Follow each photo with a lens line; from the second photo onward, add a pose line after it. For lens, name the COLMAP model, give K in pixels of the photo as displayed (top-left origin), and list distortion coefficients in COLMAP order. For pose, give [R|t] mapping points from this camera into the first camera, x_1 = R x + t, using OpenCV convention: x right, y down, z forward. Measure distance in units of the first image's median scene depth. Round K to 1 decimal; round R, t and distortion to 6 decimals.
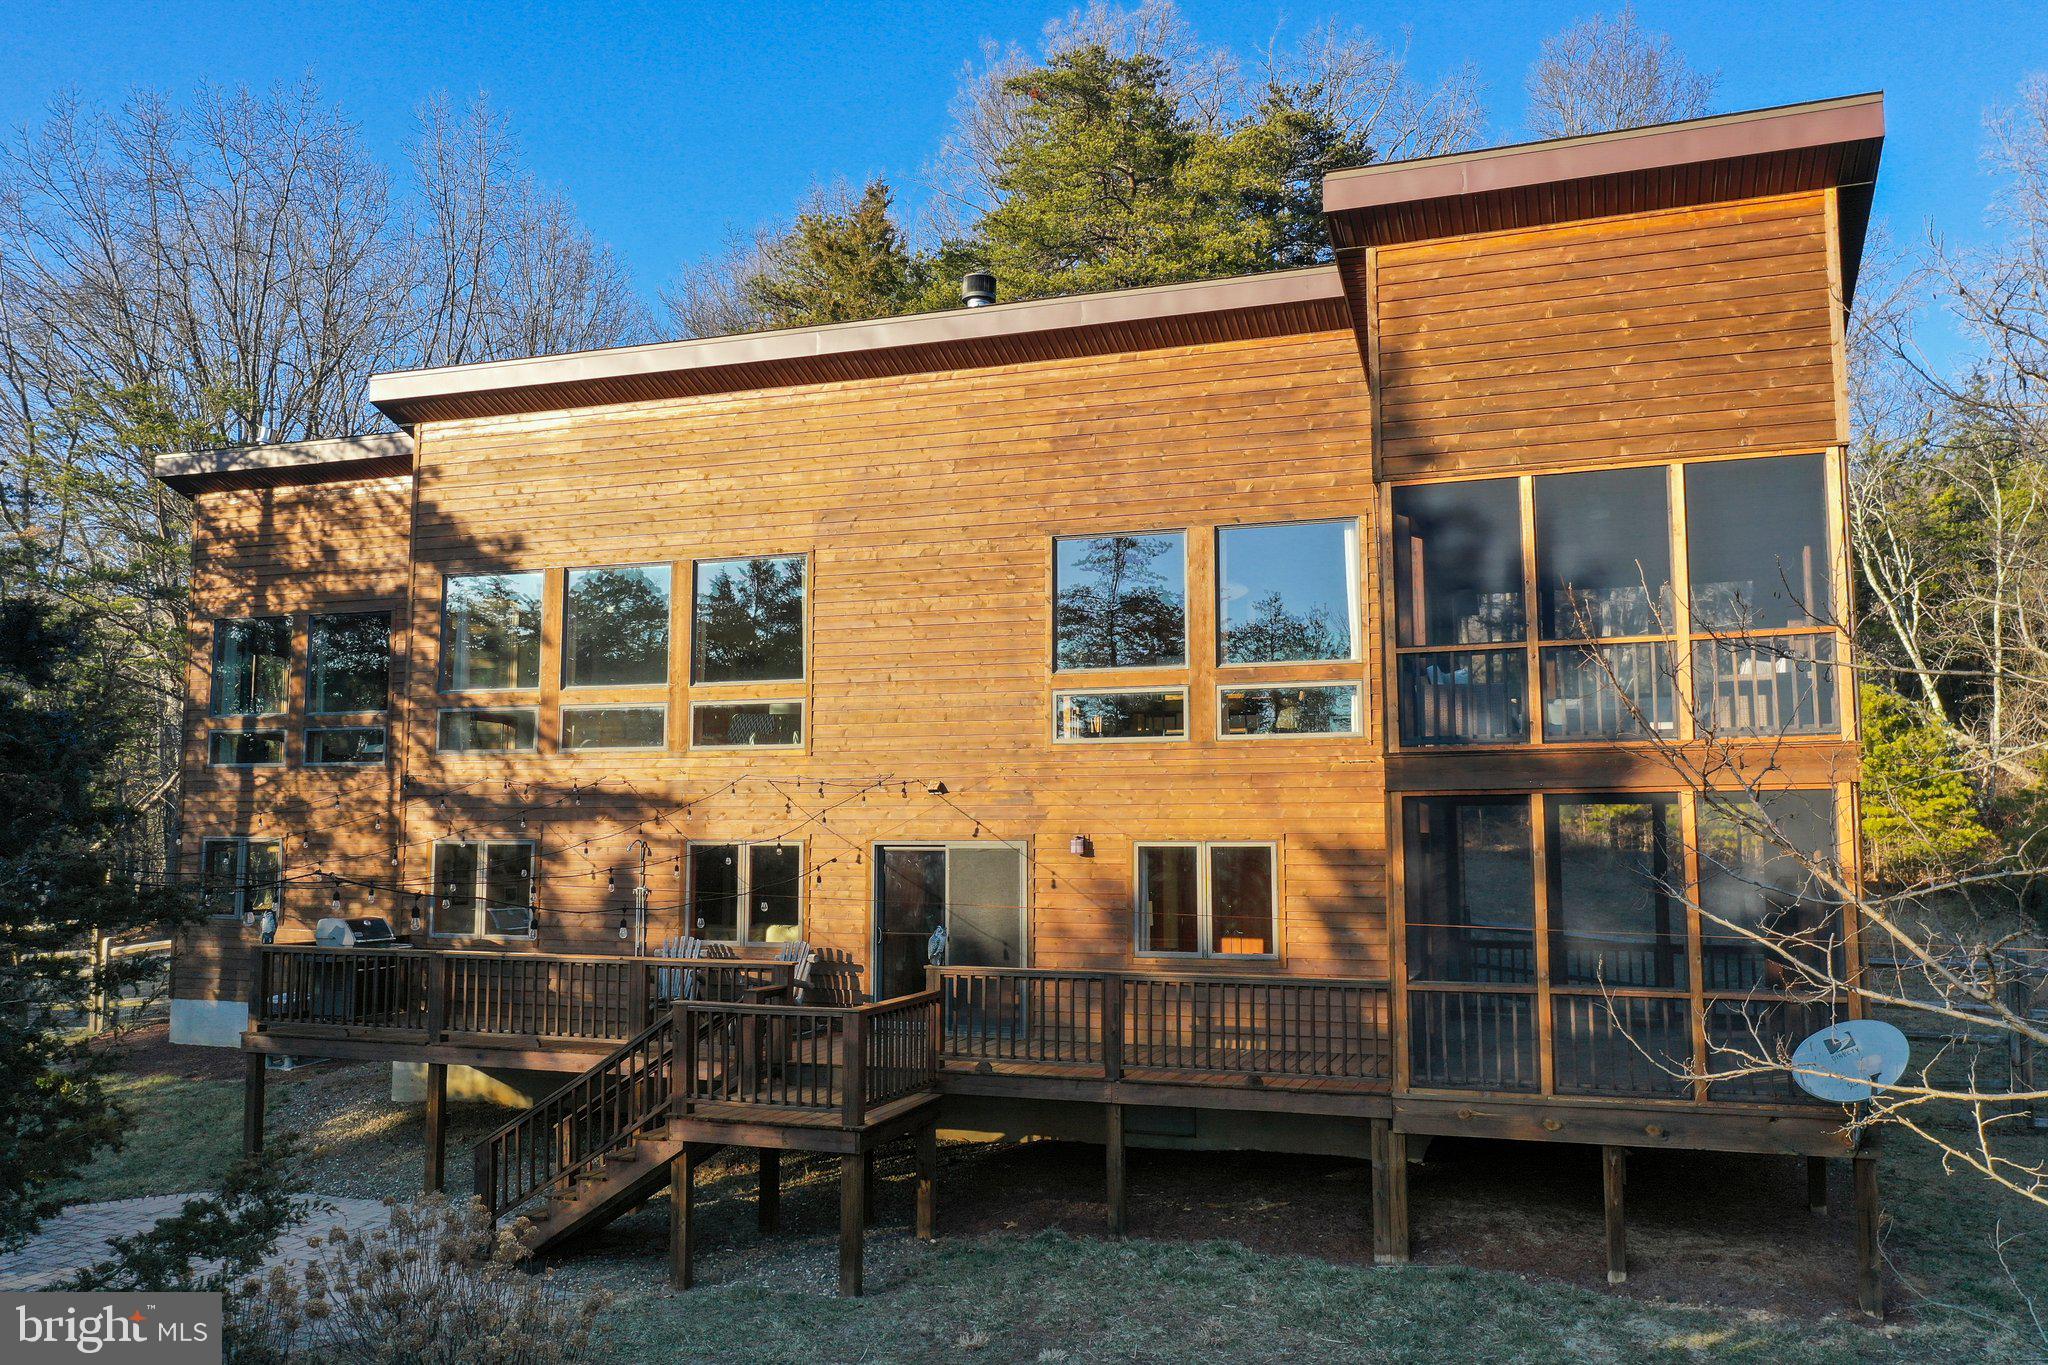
lens RADIAL K [[1651.5, 0, 1027.0], [0, 1651.5, 661.8], [0, 0, 1]] dist [0.006911, -0.019051]
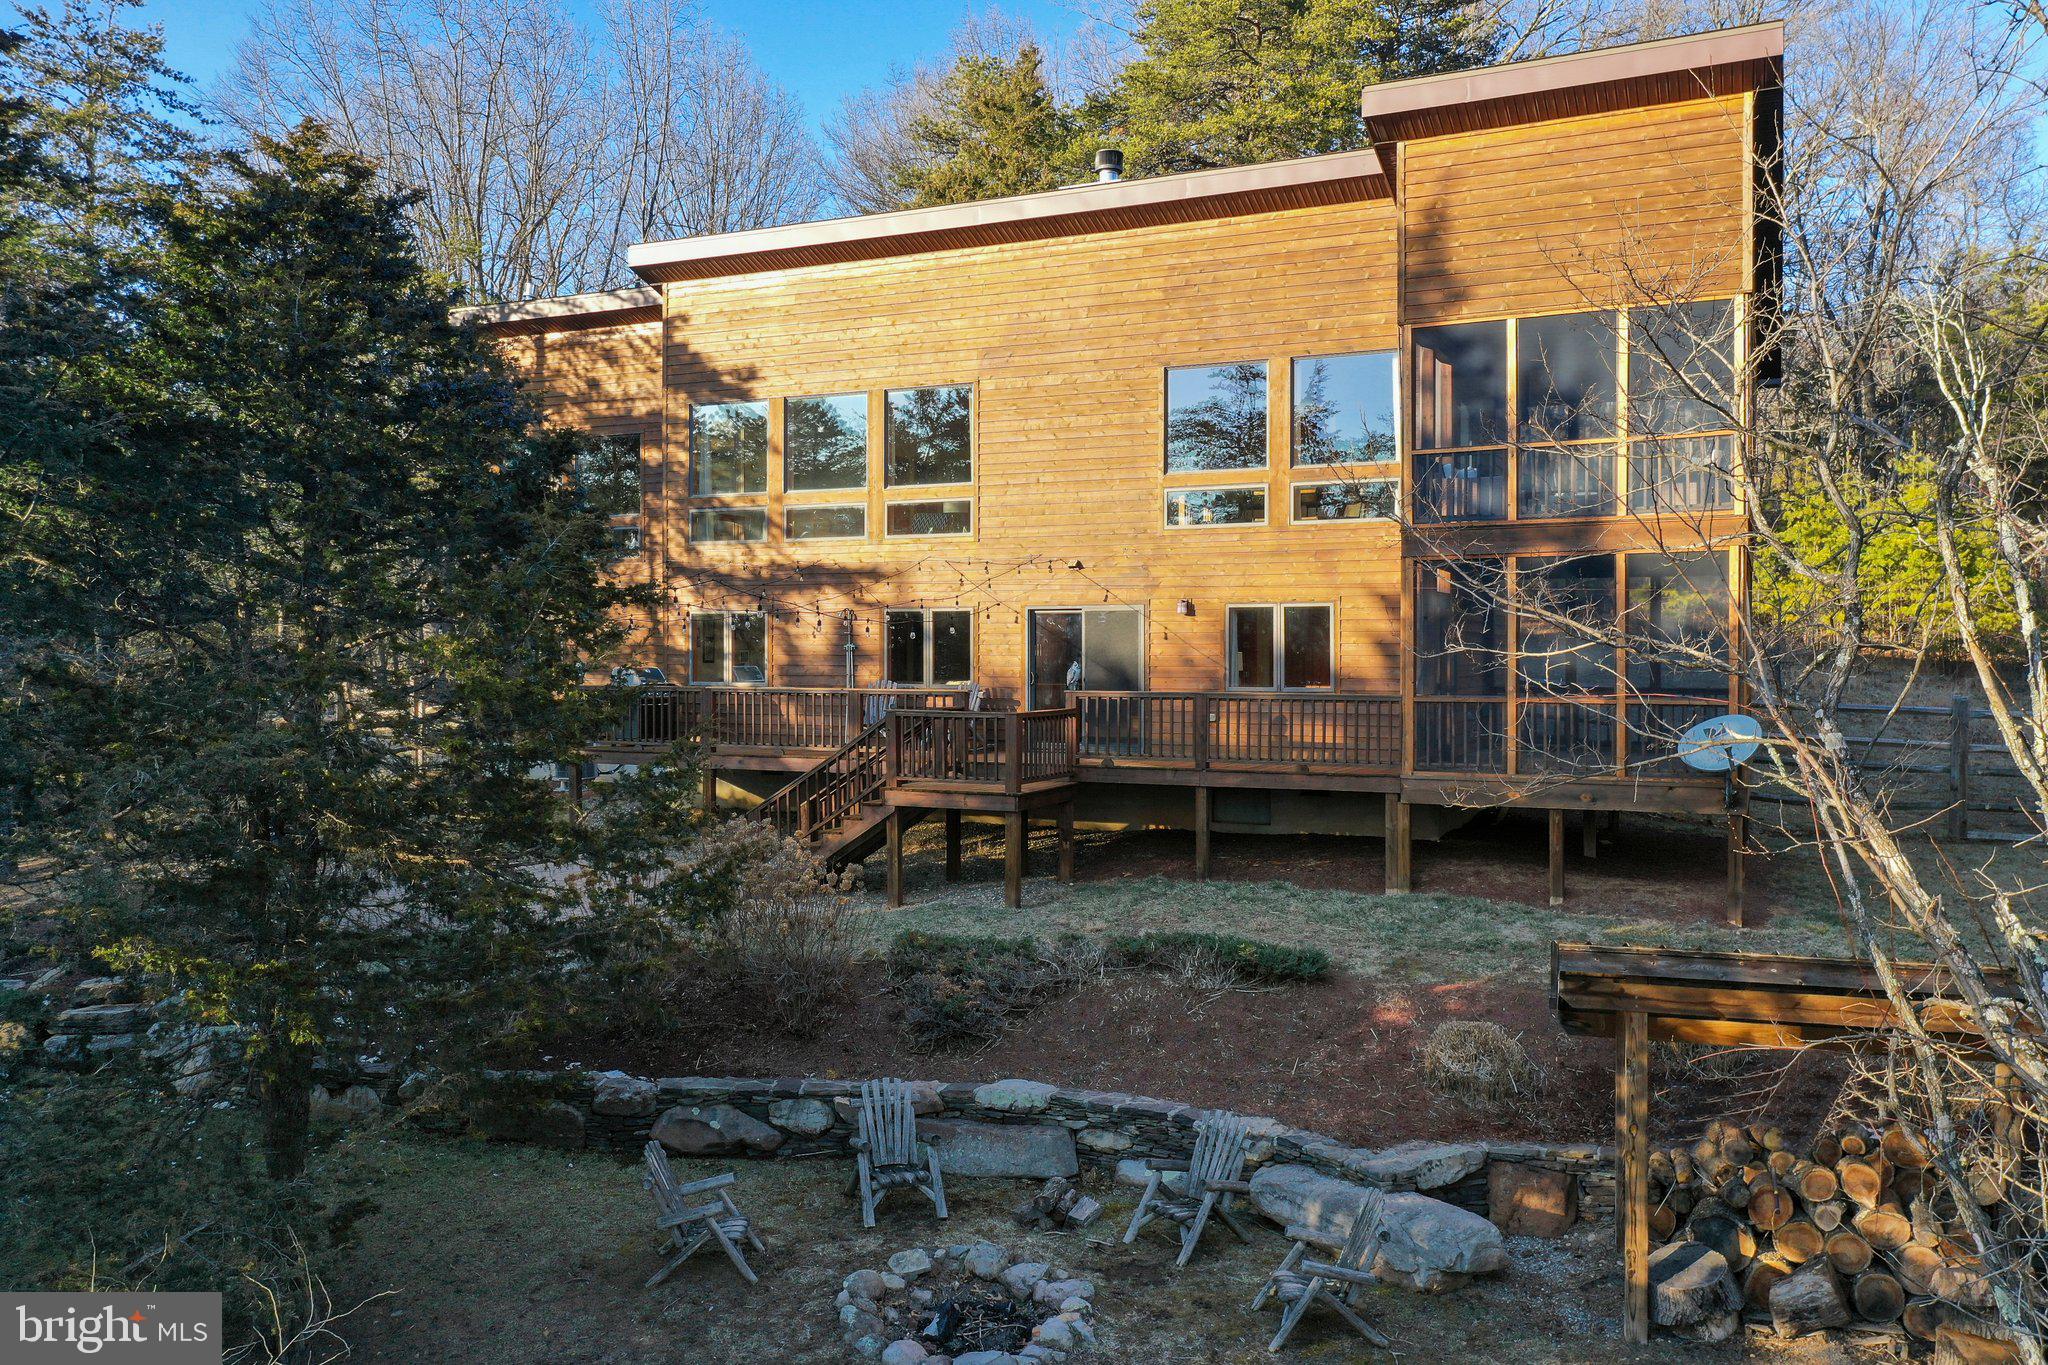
lens RADIAL K [[1651.5, 0, 1021.6], [0, 1651.5, 664.9], [0, 0, 1]] dist [0.006911, -0.019051]
pose [[0.995009, 0.001360, -0.099776, 0.033043], [0.009902, 0.993626, 0.112290, 0.008531], [0.099292, -0.112717, 0.988654, -0.297218]]
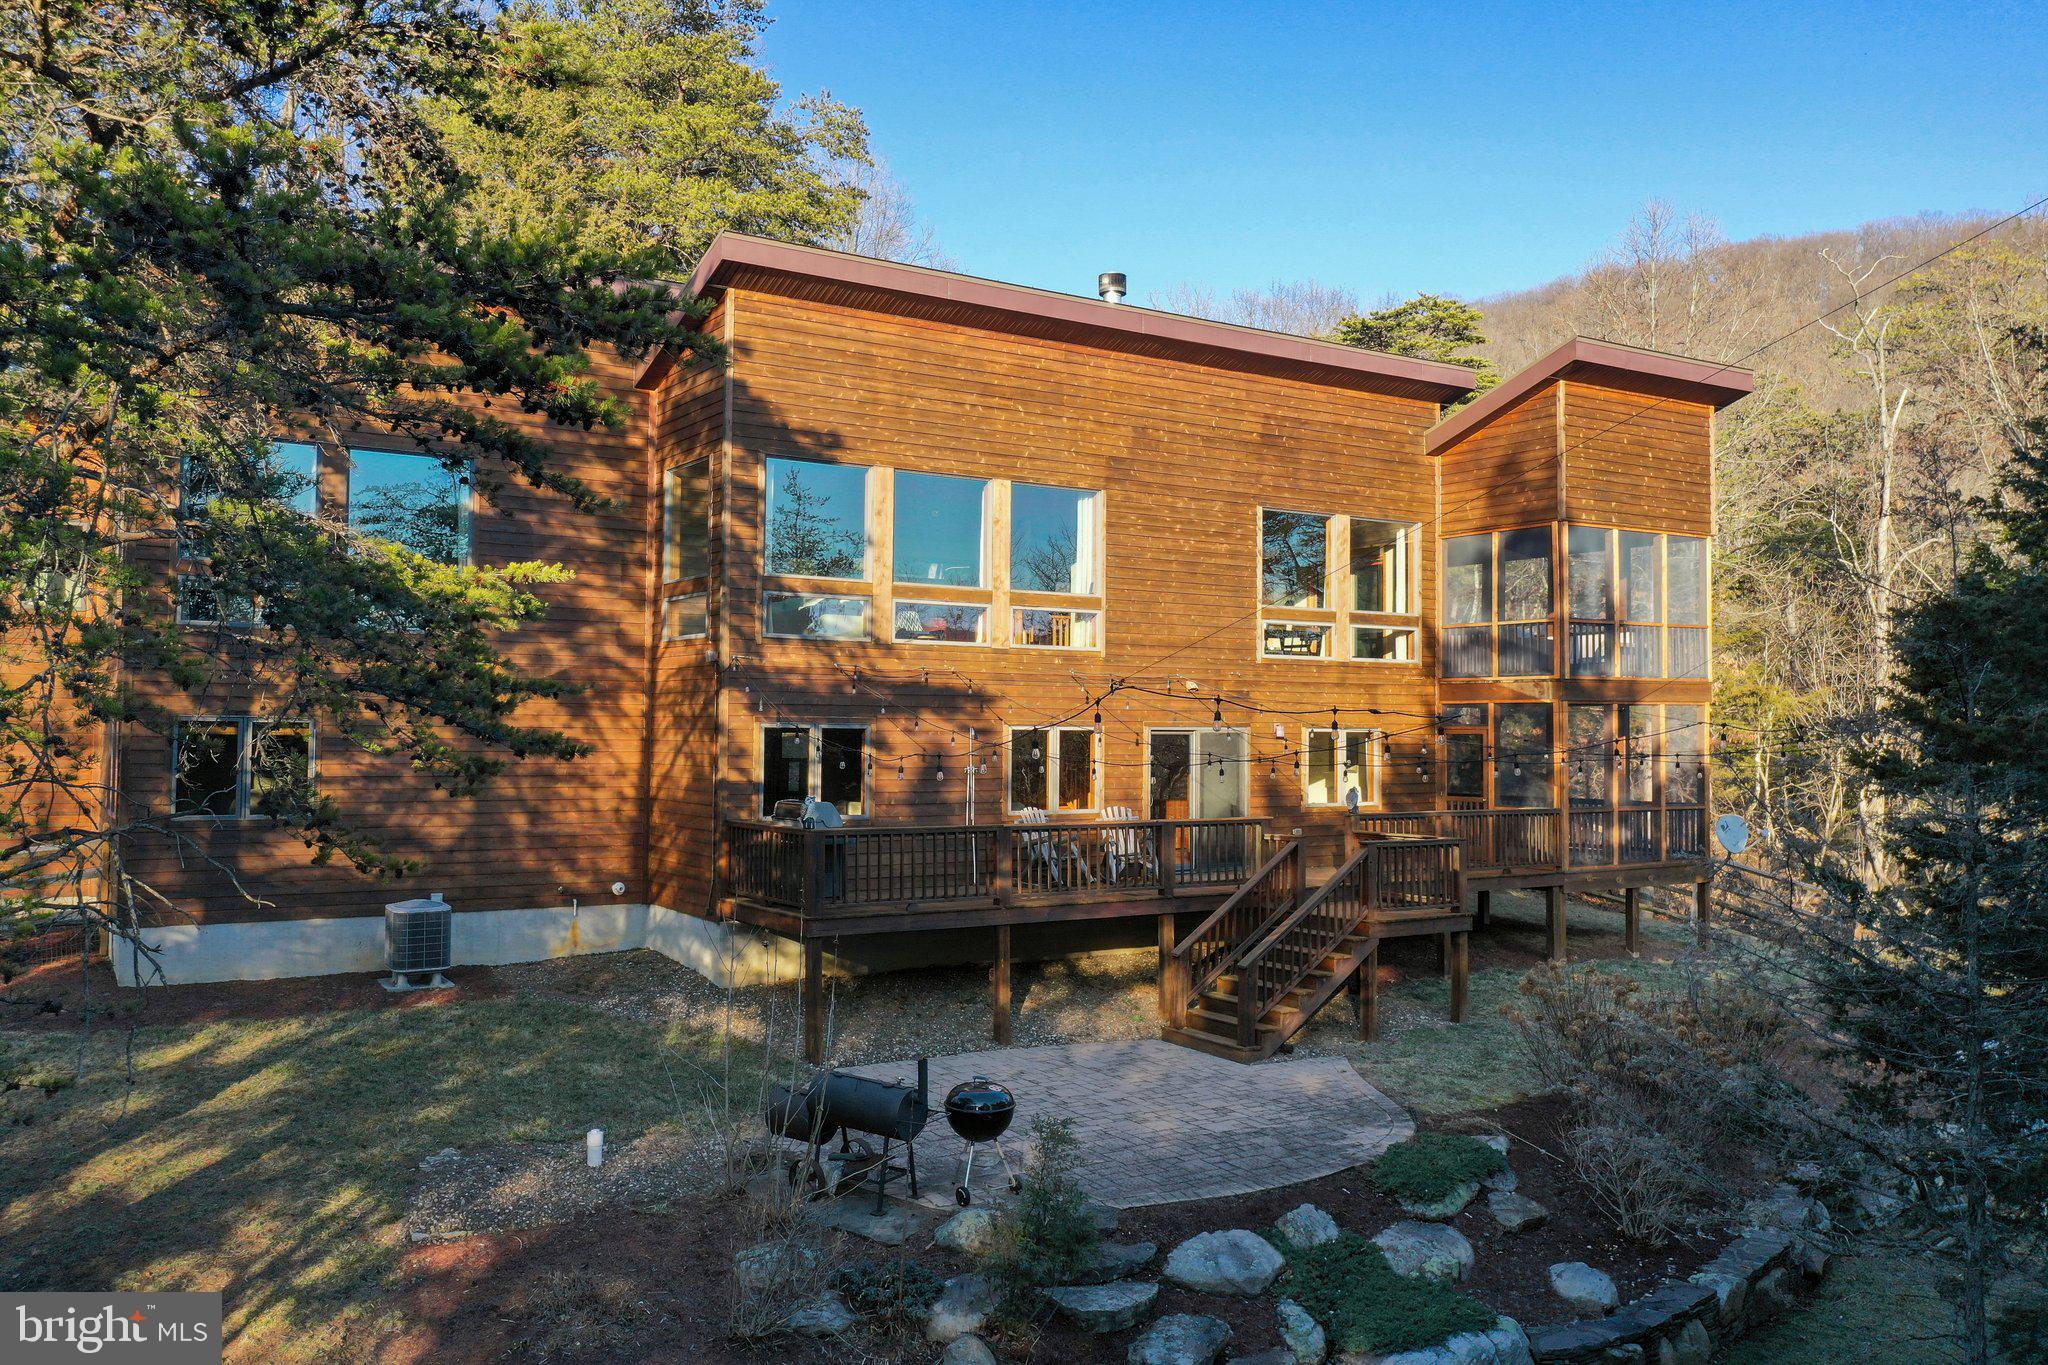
lens RADIAL K [[1651.5, 0, 1037.1], [0, 1651.5, 673.3], [0, 0, 1]] dist [0.006911, -0.019051]
pose [[0.604244, 0.025072, 0.796405, -1.158234], [-0.095764, 0.994545, 0.041348, 0.018767], [-0.791024, -0.101251, 0.603349, 0.303127]]
